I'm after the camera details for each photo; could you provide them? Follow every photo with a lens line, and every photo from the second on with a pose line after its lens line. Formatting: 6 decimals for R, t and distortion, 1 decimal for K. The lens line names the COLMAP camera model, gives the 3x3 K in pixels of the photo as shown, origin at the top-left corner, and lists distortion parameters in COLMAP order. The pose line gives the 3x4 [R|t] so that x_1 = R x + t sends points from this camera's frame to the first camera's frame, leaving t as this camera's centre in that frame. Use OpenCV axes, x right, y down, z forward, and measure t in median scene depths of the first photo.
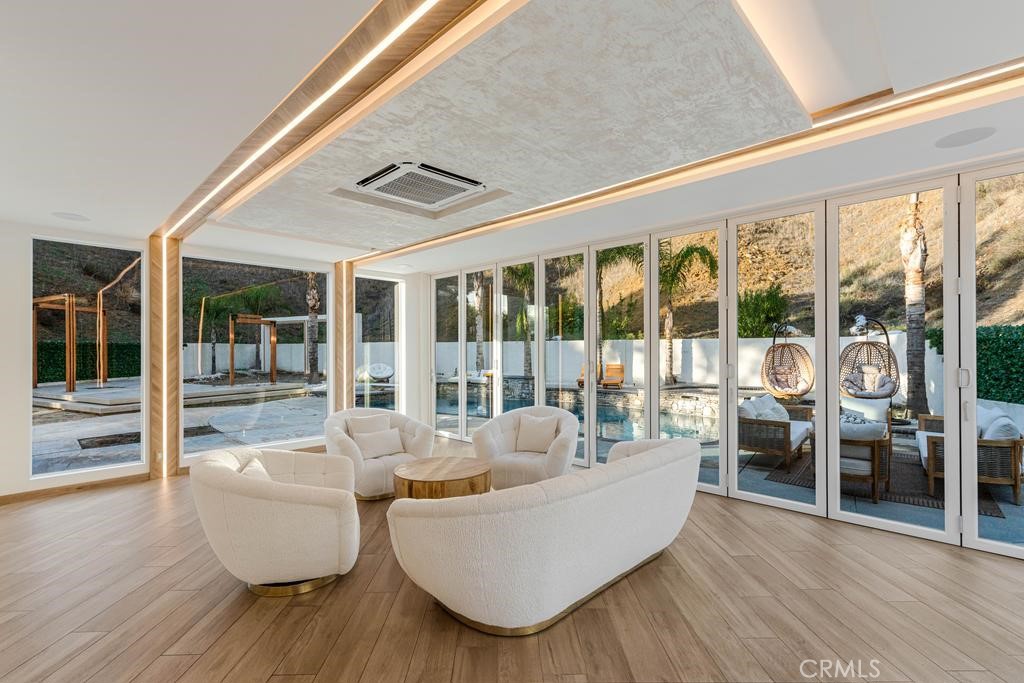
lens RADIAL K [[471.9, 0, 549.3], [0, 471.9, 346.4], [0, 0, 1]] dist [-0.005466, -0.000366]
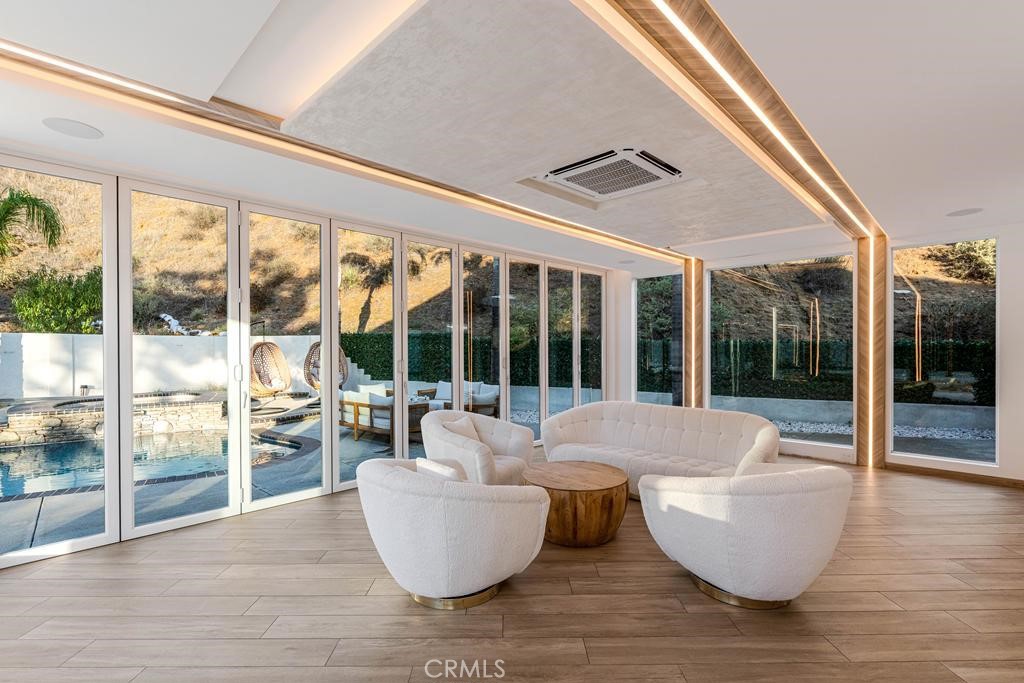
lens RADIAL K [[464.9, 0, 516.1], [0, 464.9, 351.3], [0, 0, 1]] dist [-0.000171, -0.000122]
pose [[0.037155, -0.002385, 0.999307, -1.111176], [-0.007850, 0.999966, 0.002678, 0.010305], [-0.999279, -0.007944, 0.037135, 1.064758]]
